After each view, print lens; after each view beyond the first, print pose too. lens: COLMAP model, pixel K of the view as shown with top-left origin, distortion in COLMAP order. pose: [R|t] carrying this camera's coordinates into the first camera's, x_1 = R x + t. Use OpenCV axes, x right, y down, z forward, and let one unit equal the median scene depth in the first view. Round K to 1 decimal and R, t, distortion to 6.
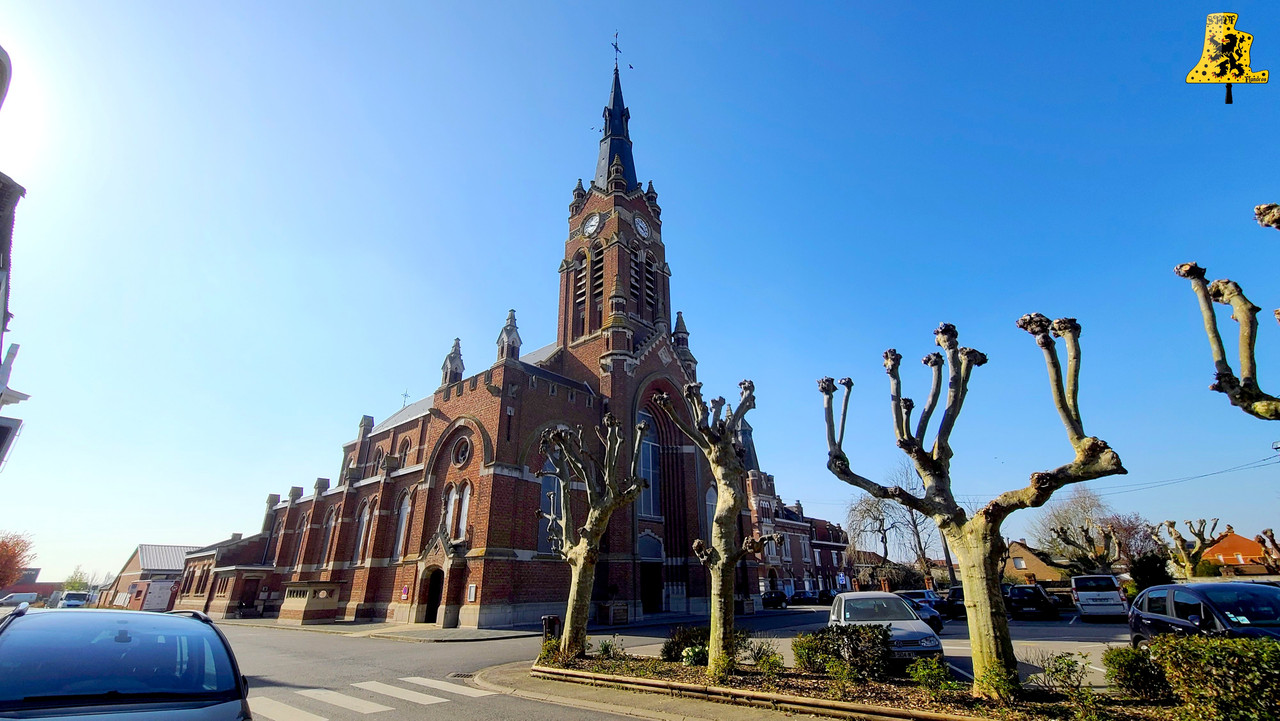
lens RADIAL K [[526.7, 0, 637.9], [0, 526.7, 359.1], [0, 0, 1]] dist [-0.003611, 0.000020]
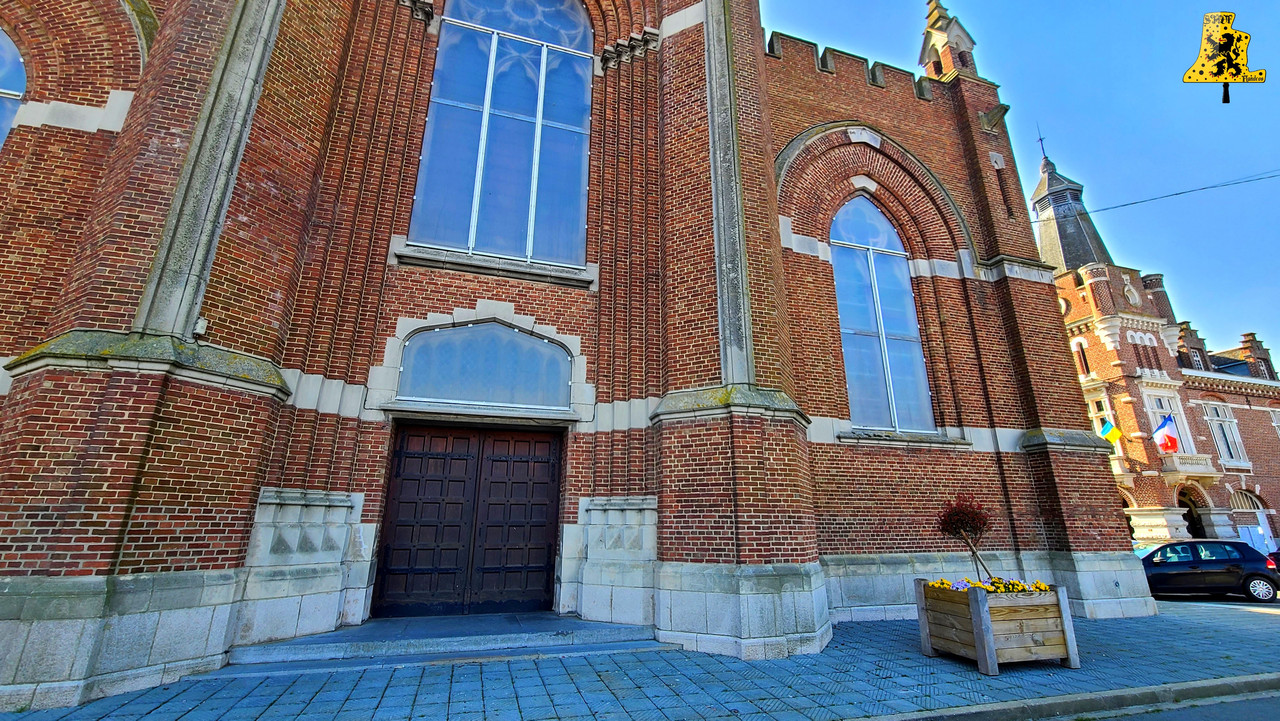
lens RADIAL K [[526.7, 0, 637.9], [0, 526.7, 359.1], [0, 0, 1]] dist [-0.003611, 0.000020]
pose [[0.846142, -0.144229, -0.513071, 0.168596], [0.196448, 0.979305, 0.048684, 0.285601], [0.495431, -0.141986, 0.856964, 0.654106]]
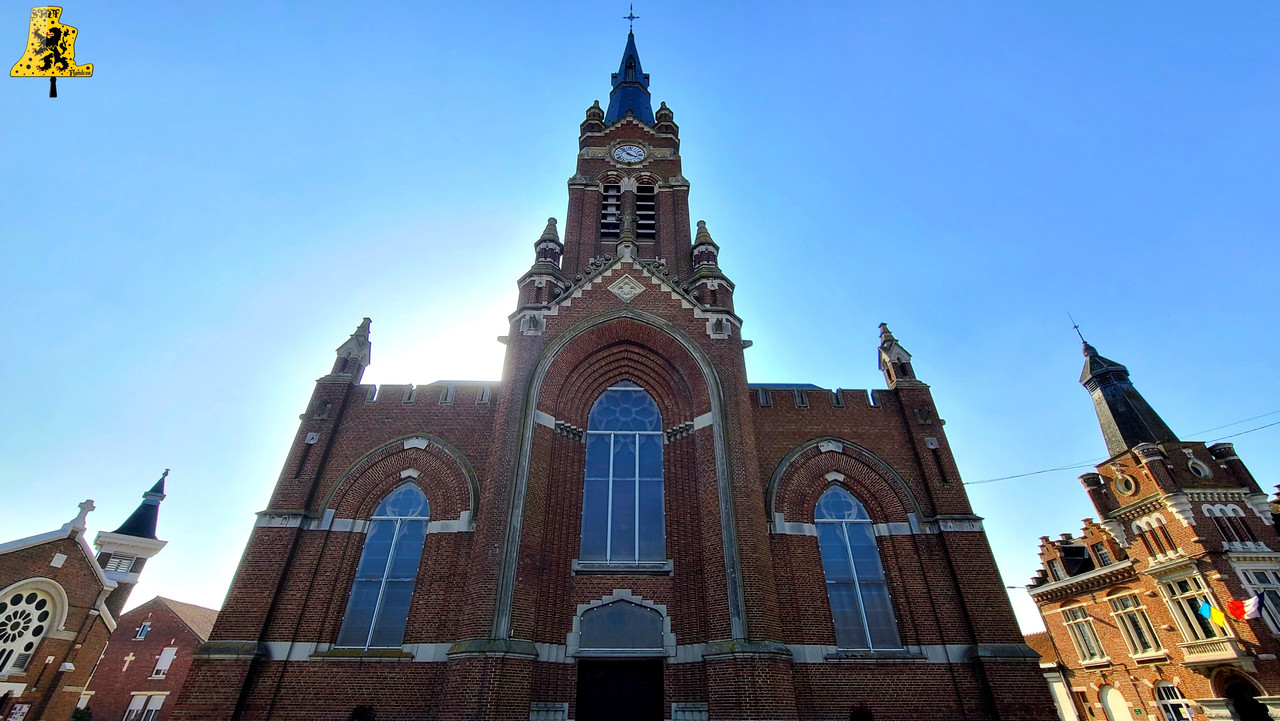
lens RADIAL K [[526.7, 0, 637.9], [0, 526.7, 359.1], [0, 0, 1]] dist [-0.003611, 0.000020]
pose [[0.663785, -0.407629, -0.627079, 0.359460], [0.285748, 0.913040, -0.291042, 0.220389], [0.691185, 0.014003, 0.722542, 0.515077]]
